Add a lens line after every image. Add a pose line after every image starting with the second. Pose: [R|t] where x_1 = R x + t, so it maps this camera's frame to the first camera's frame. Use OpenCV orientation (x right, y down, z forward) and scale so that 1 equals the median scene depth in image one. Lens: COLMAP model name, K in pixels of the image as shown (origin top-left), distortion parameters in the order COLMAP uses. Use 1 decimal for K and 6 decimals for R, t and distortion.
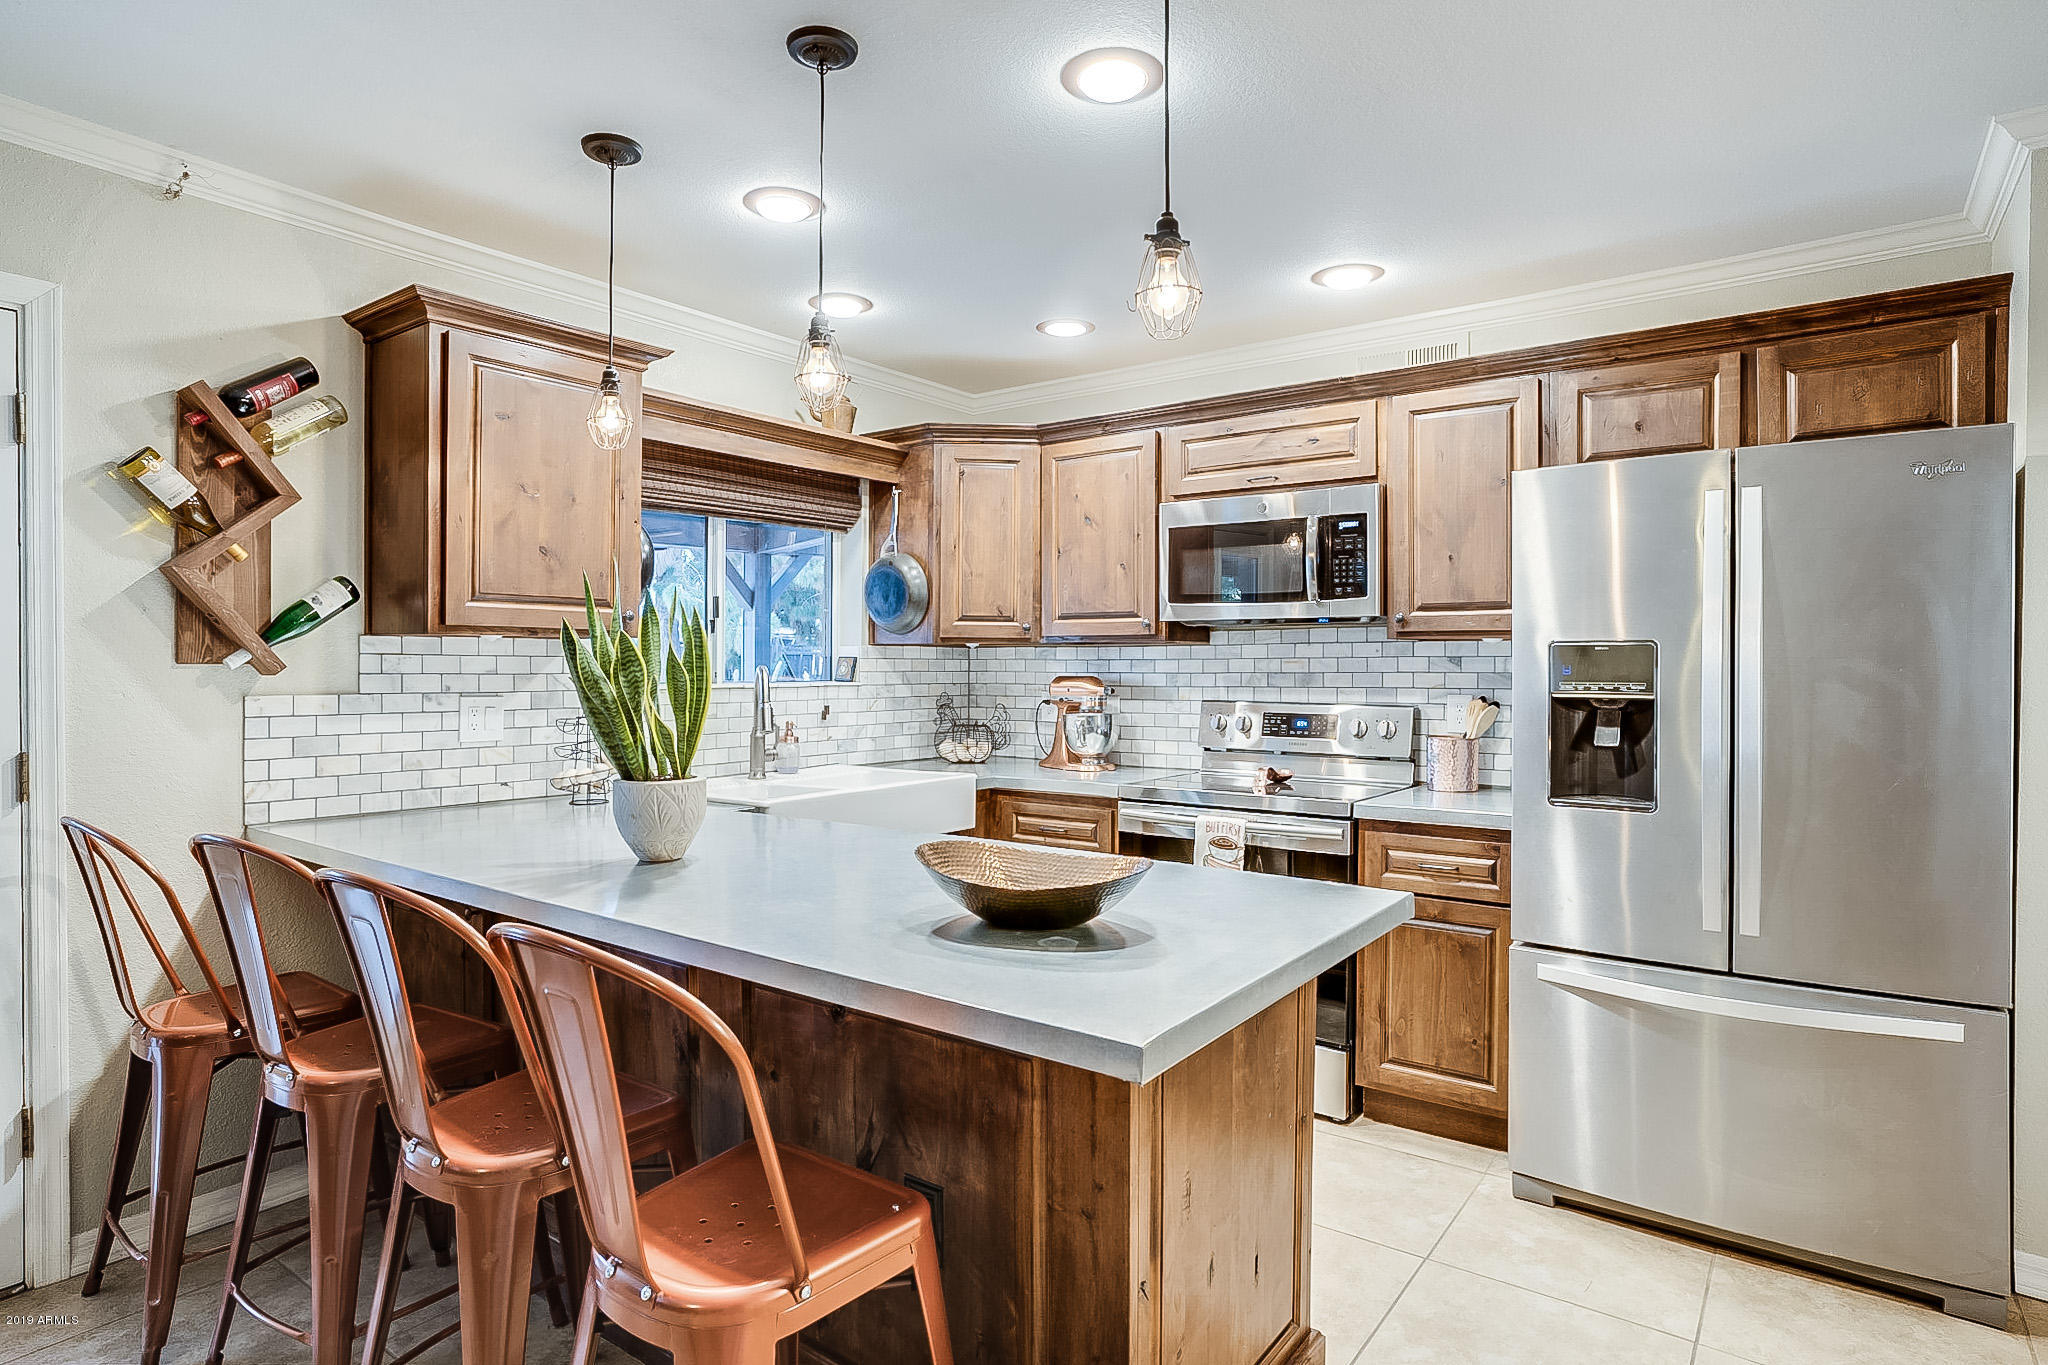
lens RADIAL K [[1102.6, 0, 1013.5], [0, 1102.6, 653.5], [0, 0, 1]] dist [-0.006515, -0.000209]
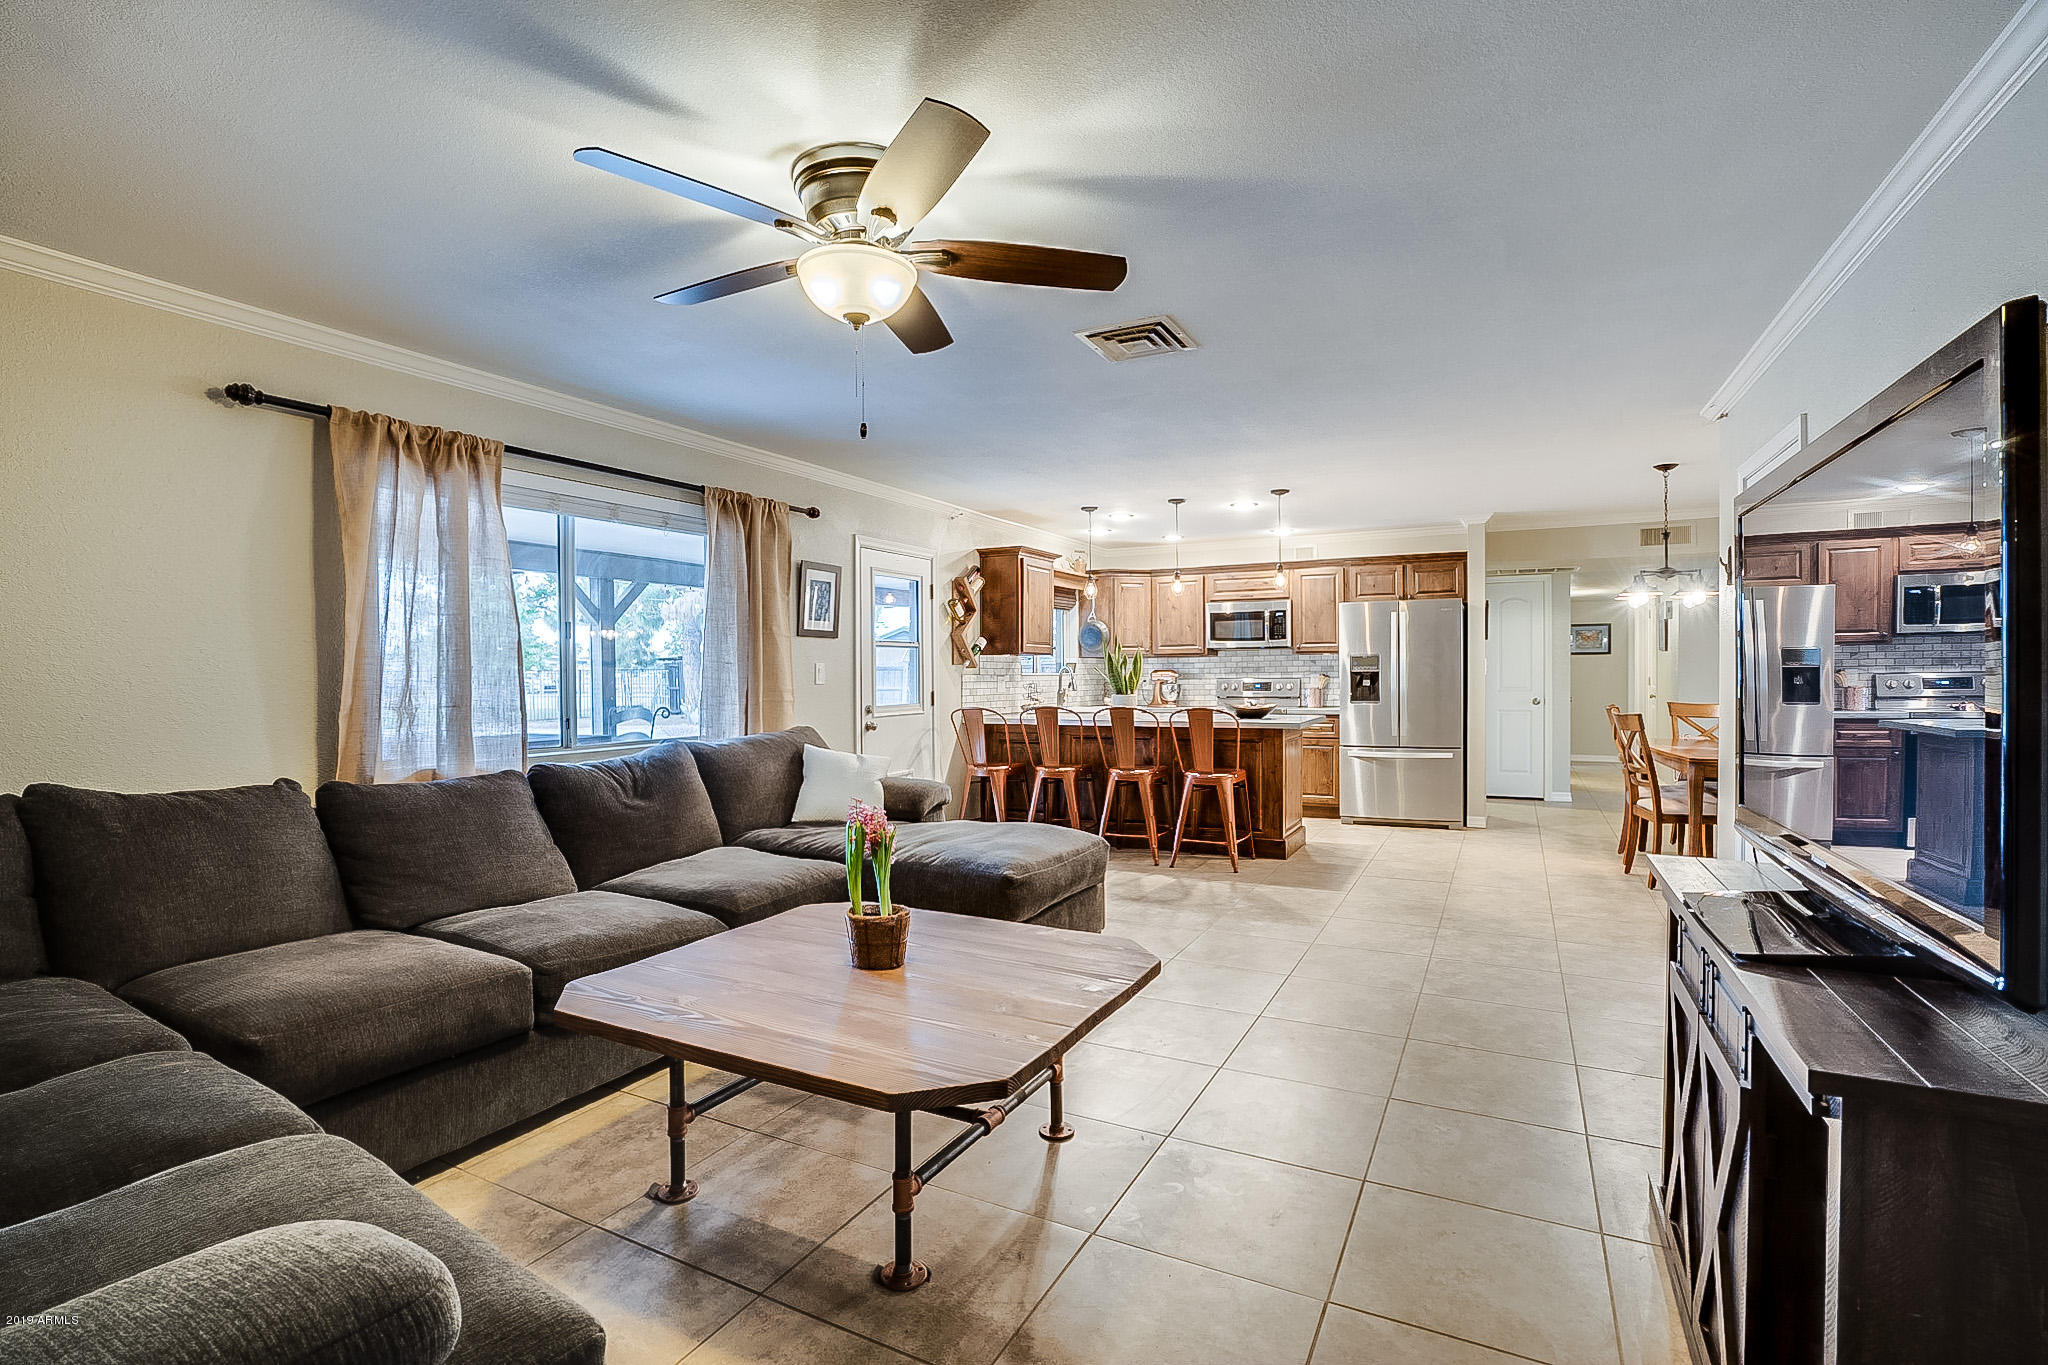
lens RADIAL K [[967.3, 0, 1015.3], [0, 967.3, 673.8], [0, 0, 1]] dist [-0.028452, 0.000171]
pose [[0.986018, -0.009508, 0.166365, -0.831557], [0.008141, 0.999927, 0.008897, 0.010533], [-0.166437, -0.007418, 0.986024, -1.423522]]
